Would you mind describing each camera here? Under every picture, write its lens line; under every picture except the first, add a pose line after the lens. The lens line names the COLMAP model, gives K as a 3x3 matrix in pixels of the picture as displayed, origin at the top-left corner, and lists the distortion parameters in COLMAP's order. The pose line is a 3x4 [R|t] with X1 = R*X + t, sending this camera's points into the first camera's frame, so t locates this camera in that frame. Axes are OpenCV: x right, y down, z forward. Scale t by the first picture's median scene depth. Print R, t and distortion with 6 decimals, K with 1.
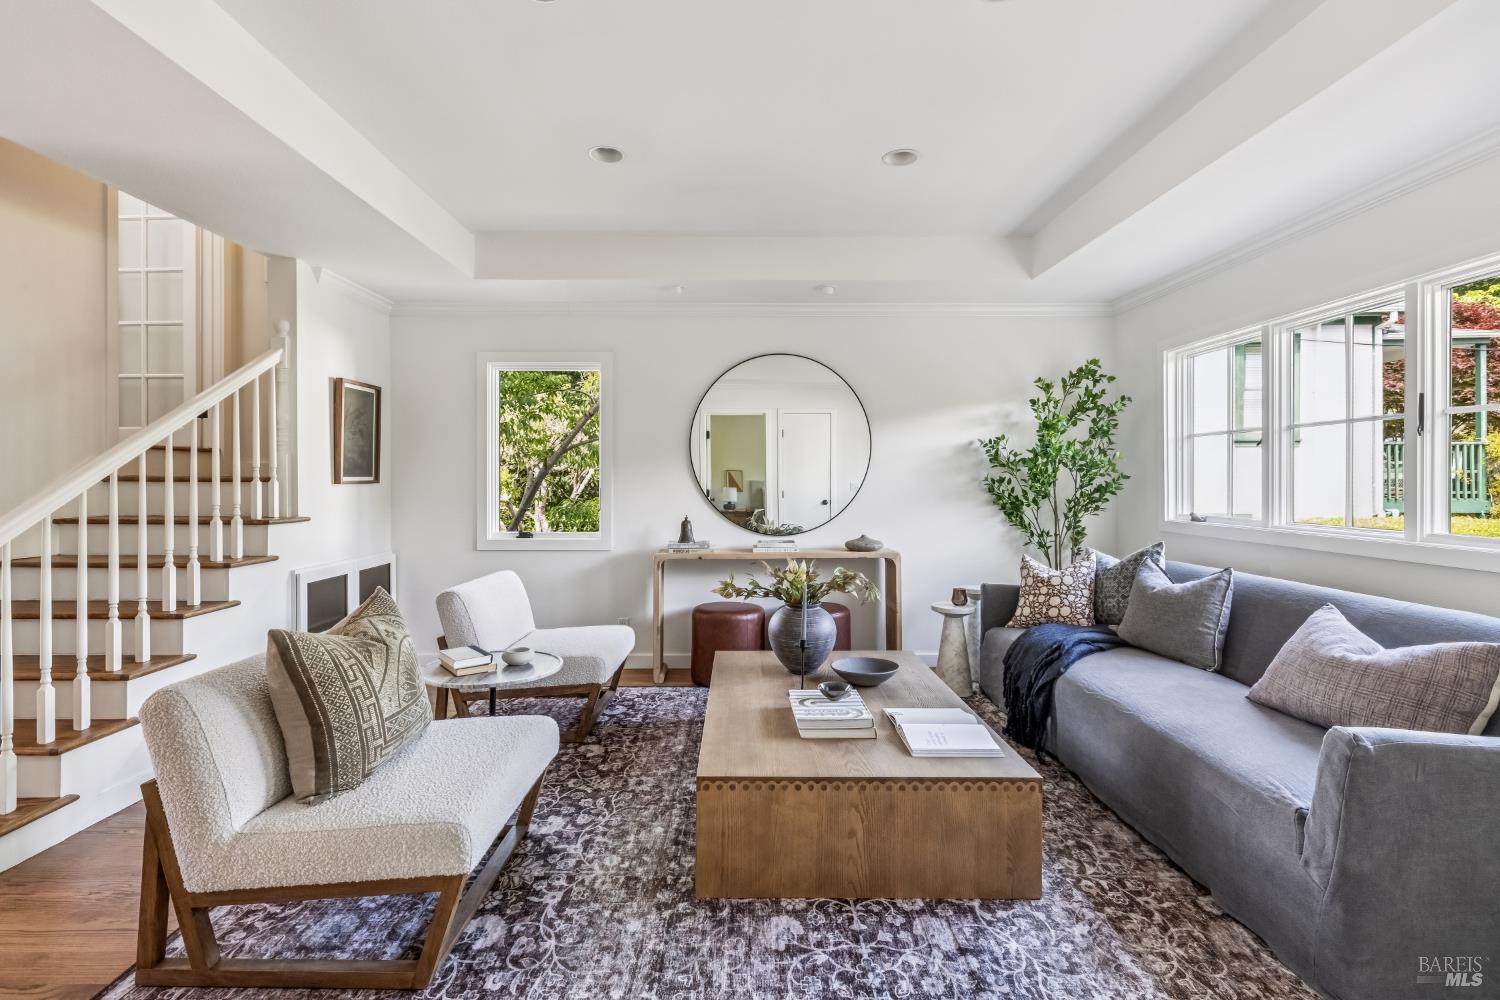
lens RADIAL K [[684.3, 0, 743.6], [0, 684.3, 480.1], [0, 0, 1]] dist [-0.001502, -0.000047]
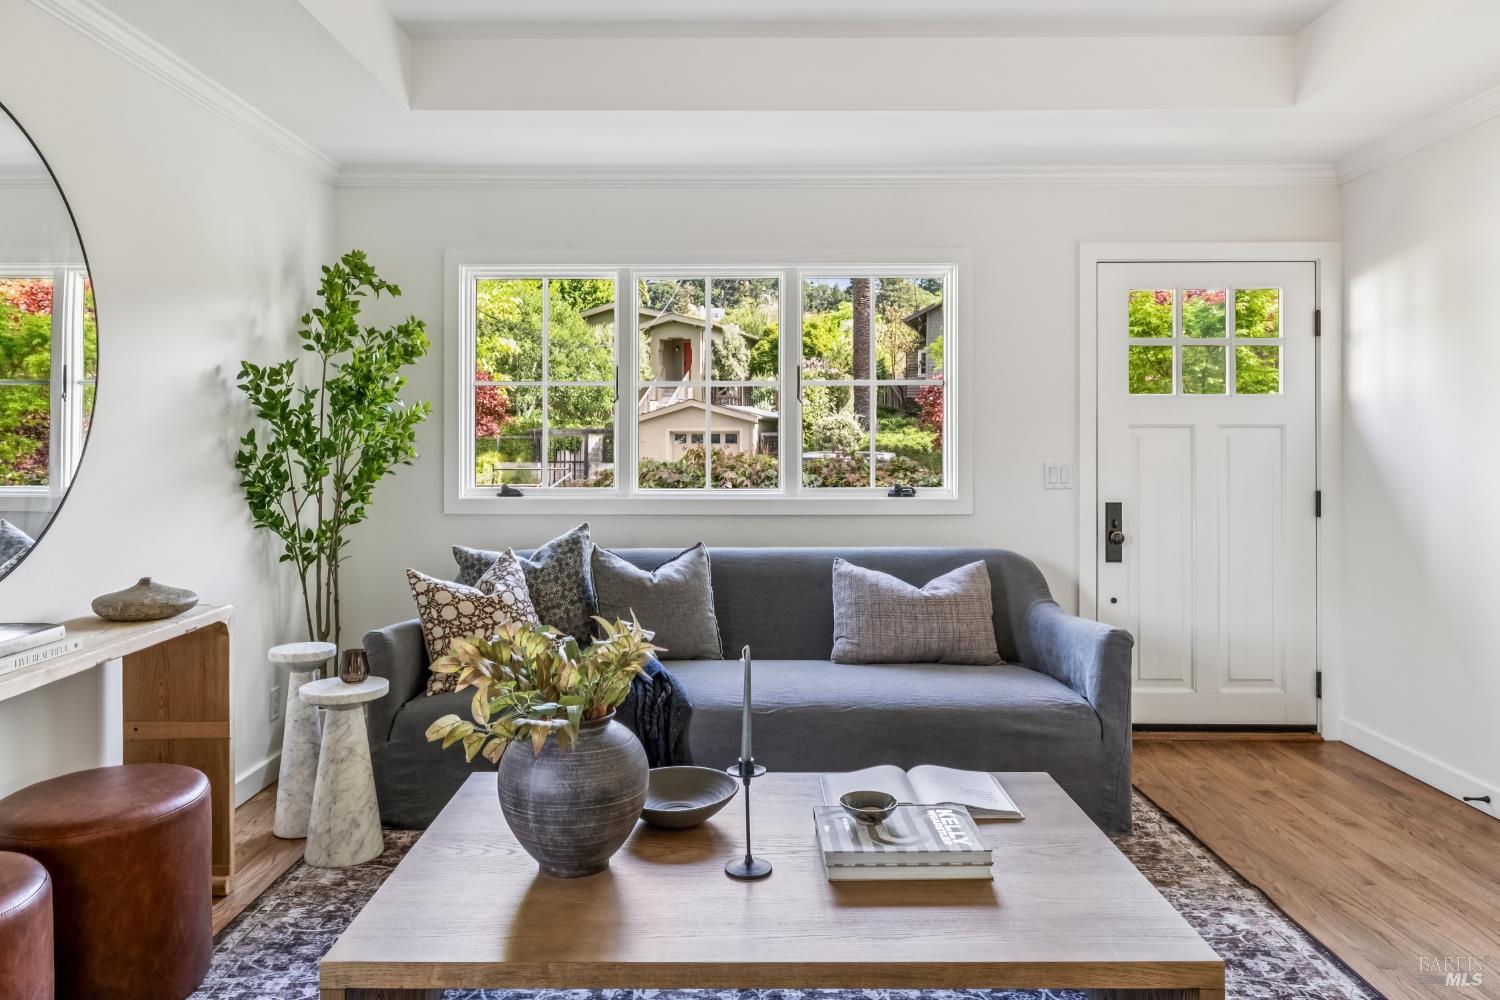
lens RADIAL K [[1033.7, 0, 719.5], [0, 1033.7, 433.2], [0, 0, 1]] dist [-0.001429, -0.000674]
pose [[0.027867, 0.007259, 0.999585, -0.538010], [0.001416, 0.999972, -0.007301, -0.002452], [-0.999611, 0.001619, 0.027856, 0.794895]]
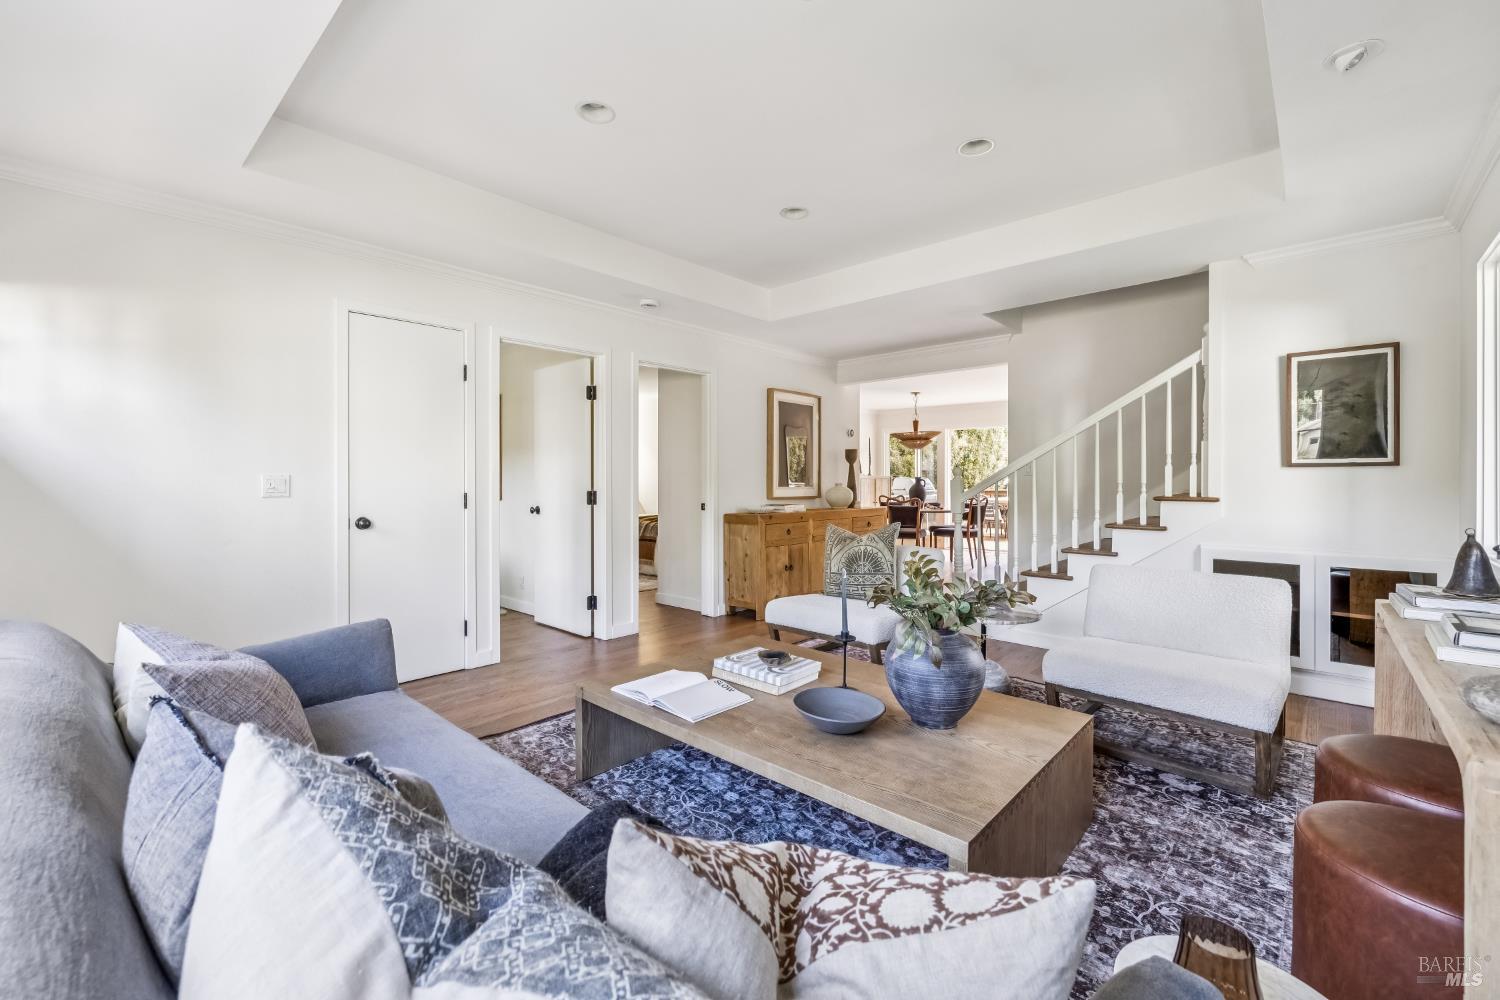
lens RADIAL K [[622.6, 0, 741.1], [0, 622.6, 488.6], [0, 0, 1]] dist [0.000284, 0.000171]
pose [[-0.686439, 0.010361, -0.727114, 0.609903], [-0.001934, 0.999869, 0.016074, 0.026288], [0.727185, 0.012440, -0.686329, 1.154737]]
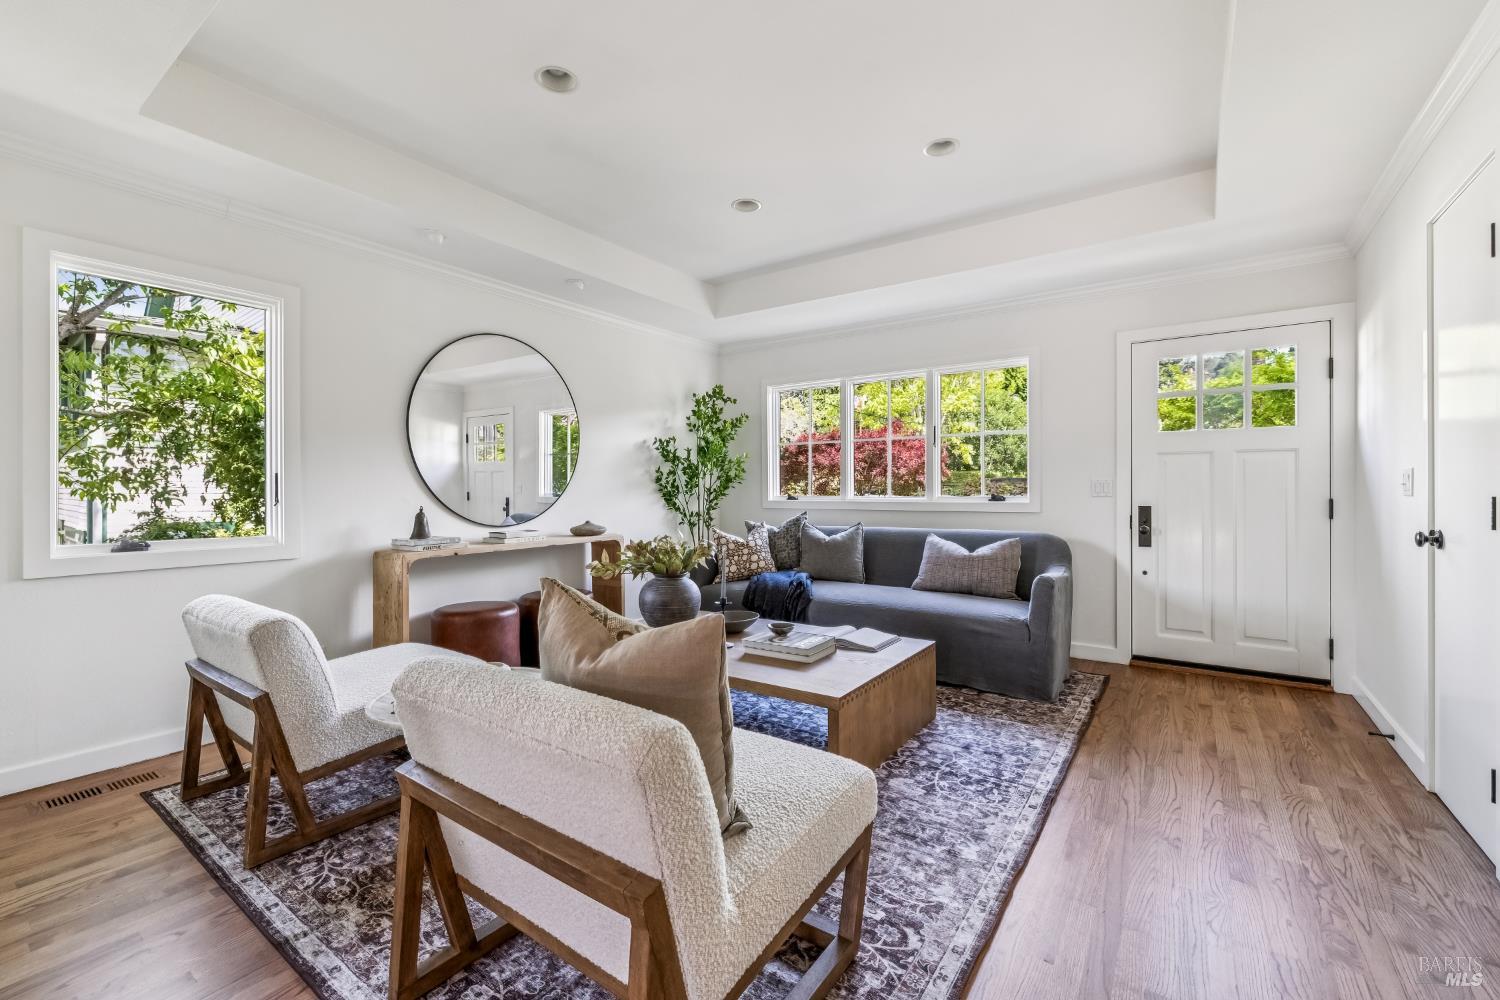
lens RADIAL K [[626.3, 0, 746.1], [0, 626.3, 490.5], [0, 0, 1]] dist [0.001215, 0.000119]
pose [[0.582676, -0.002999, 0.812699, -0.591806], [0.004602, 0.999989, 0.000391, 0.041400], [-0.812692, 0.003512, 0.582683, 0.282710]]
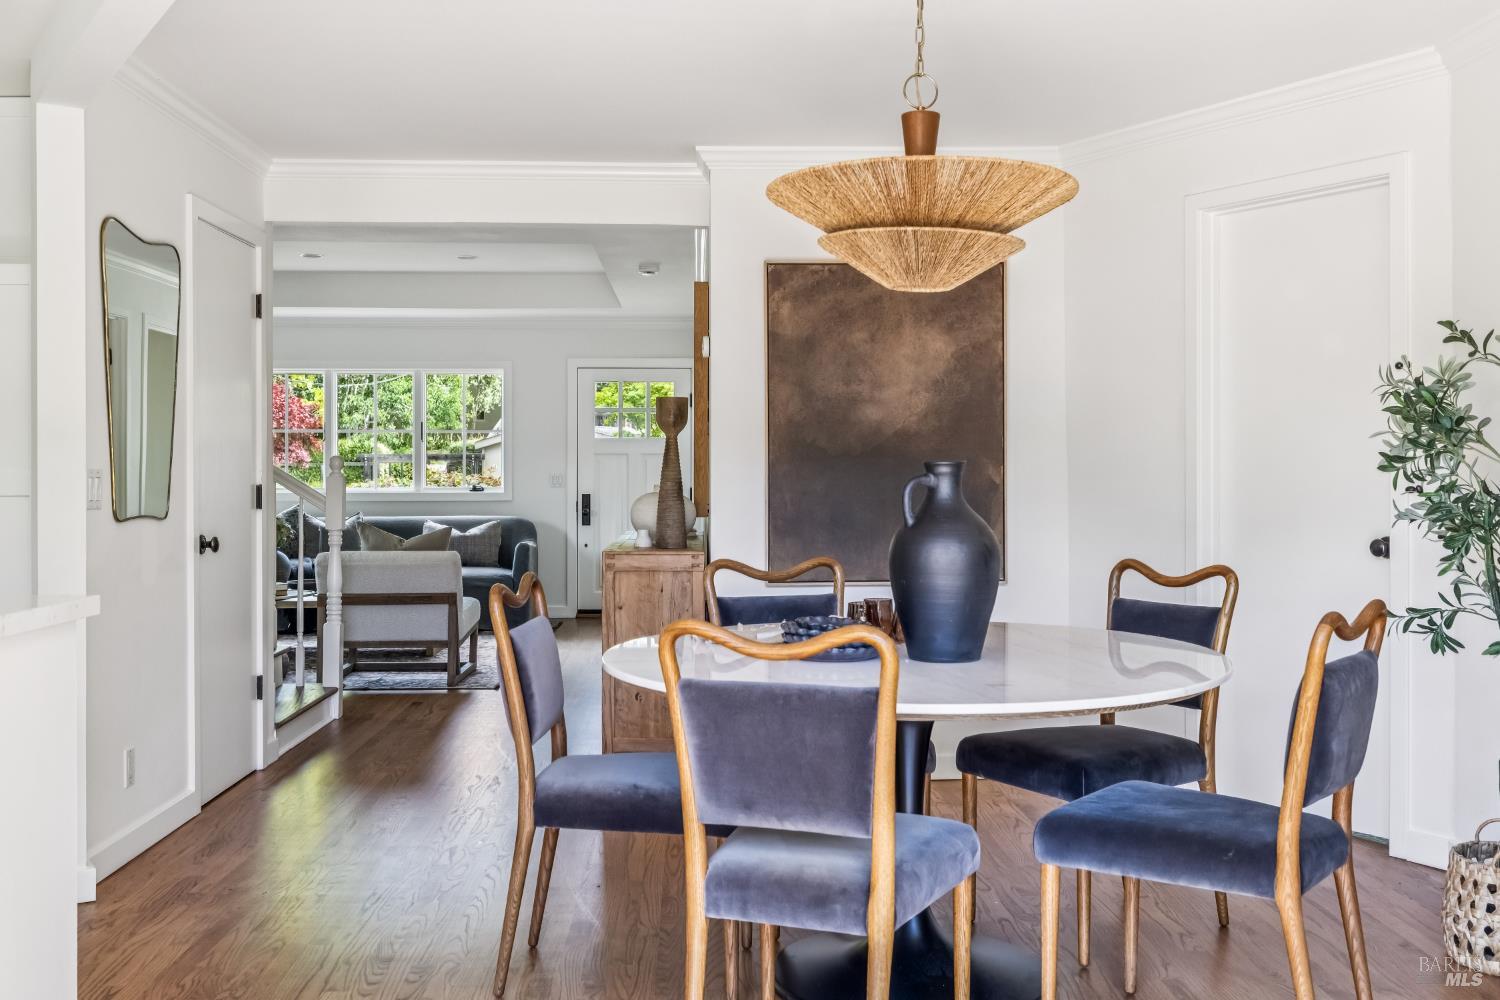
lens RADIAL K [[1405.5, 0, 738.0], [0, 1405.5, 465.8], [0, 0, 1]] dist [0.002561, 0.005166]
pose [[-0.028477, 0.003196, 0.999589, -2.538367], [0.003246, 0.999990, -0.003105, 0.018792], [-0.999589, 0.003156, -0.028487, 0.097013]]
